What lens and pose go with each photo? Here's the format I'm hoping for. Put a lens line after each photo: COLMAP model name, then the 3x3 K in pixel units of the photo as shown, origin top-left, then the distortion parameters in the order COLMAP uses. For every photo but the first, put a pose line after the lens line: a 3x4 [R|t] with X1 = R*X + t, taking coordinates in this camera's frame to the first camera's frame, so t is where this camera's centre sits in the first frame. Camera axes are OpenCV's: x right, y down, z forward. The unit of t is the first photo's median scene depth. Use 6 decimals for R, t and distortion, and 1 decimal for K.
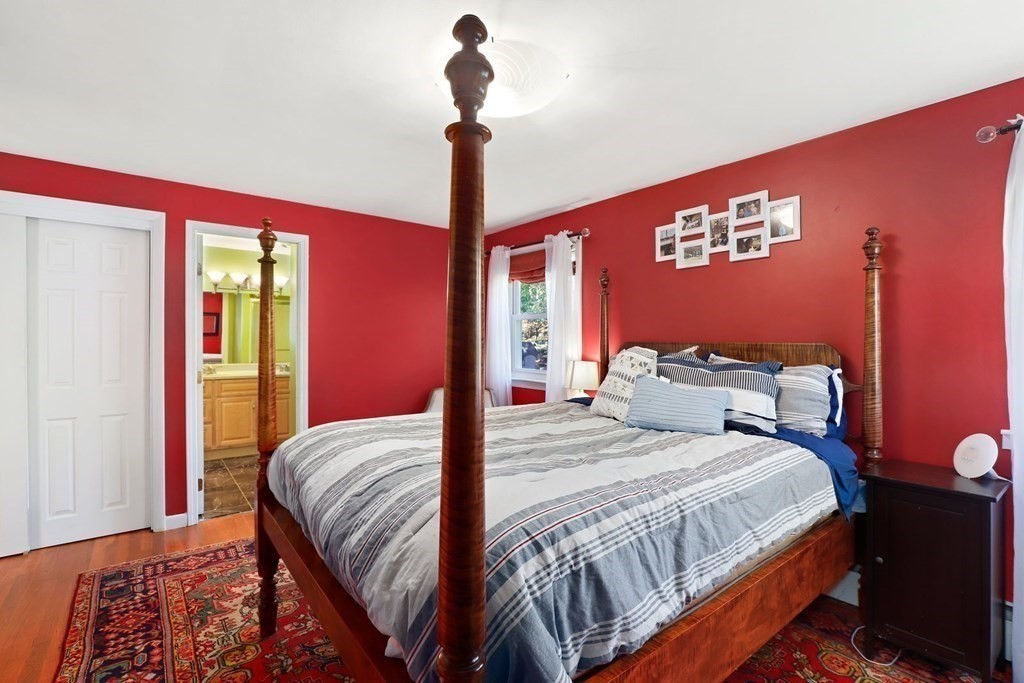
lens RADIAL K [[469.6, 0, 503.8], [0, 469.6, 345.8], [0, 0, 1]] dist [-0.024778, 0.000057]
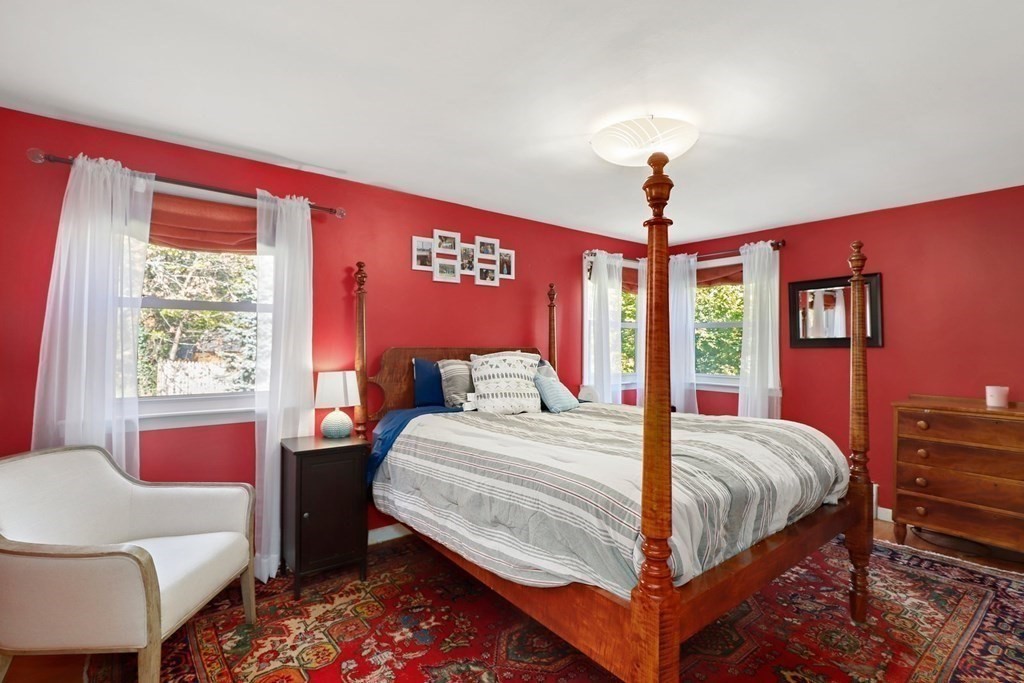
lens RADIAL K [[469.6, 0, 503.0], [0, 469.6, 331.0], [0, 0, 1]] dist [-0.024778, 0.000057]
pose [[0.009261, 0.021058, 0.999735, -0.775884], [0.003791, 0.999770, -0.021094, -0.024187], [-0.999950, 0.003985, 0.009179, 0.883770]]
